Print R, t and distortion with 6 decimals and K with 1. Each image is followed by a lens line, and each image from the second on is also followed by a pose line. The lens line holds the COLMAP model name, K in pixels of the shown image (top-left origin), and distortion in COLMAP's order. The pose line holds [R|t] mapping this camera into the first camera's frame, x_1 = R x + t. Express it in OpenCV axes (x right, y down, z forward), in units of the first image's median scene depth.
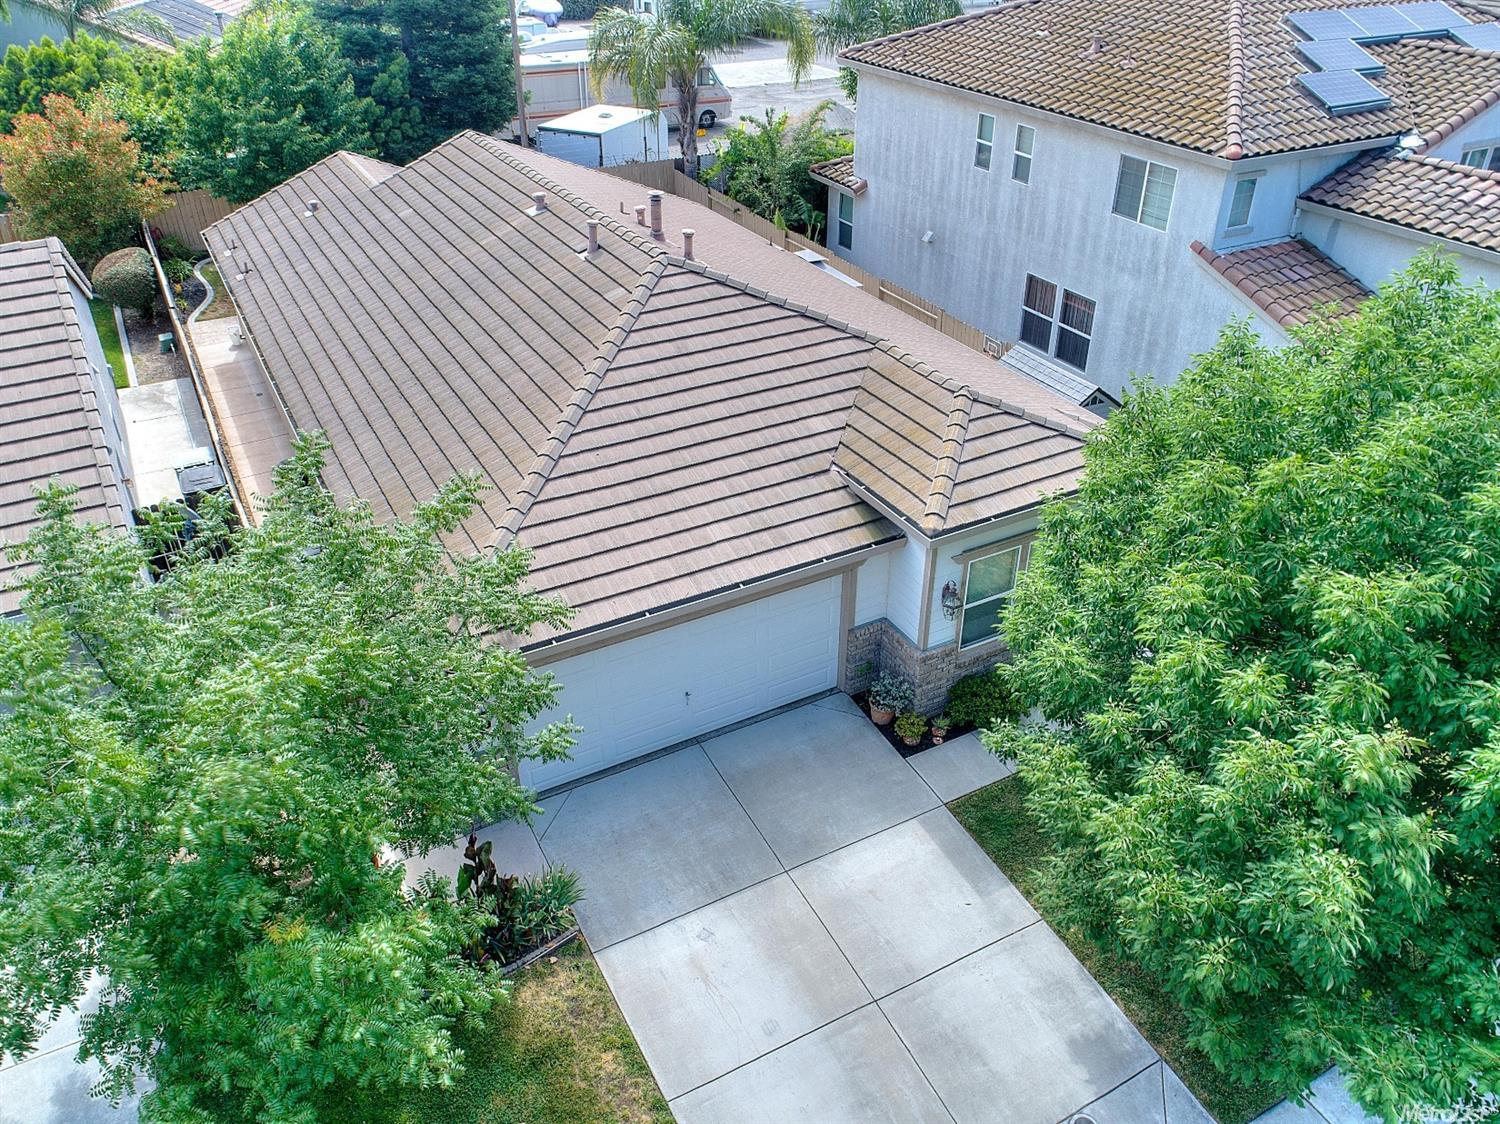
lens RADIAL K [[1137.9, 0, 750.0], [0, 1137.9, 562.0], [0, 0, 1]] dist [-0.010647, 0.001284]
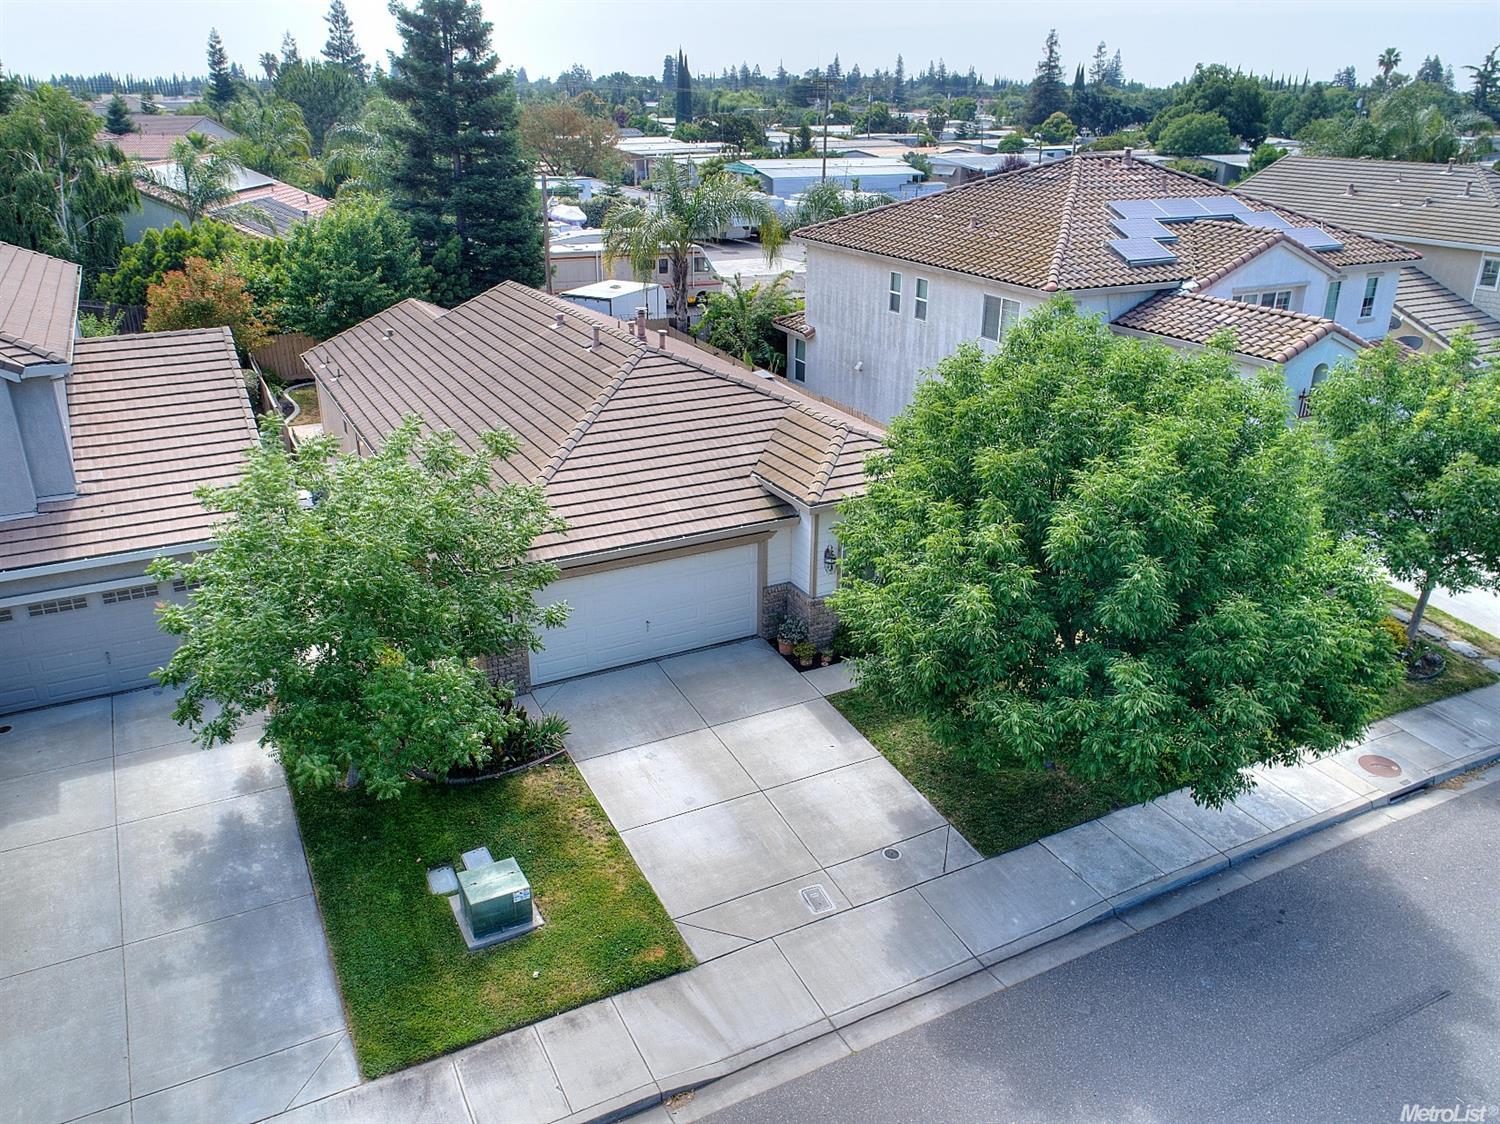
lens RADIAL K [[1137.9, 0, 750.0], [0, 1137.9, 562.0], [0, 0, 1]] dist [-0.010647, 0.001284]
pose [[0.999886, 0.011671, -0.009574, 0.075766], [-0.013138, 0.985144, -0.171227, 0.247656], [0.007434, 0.171333, 0.985185, -0.374983]]
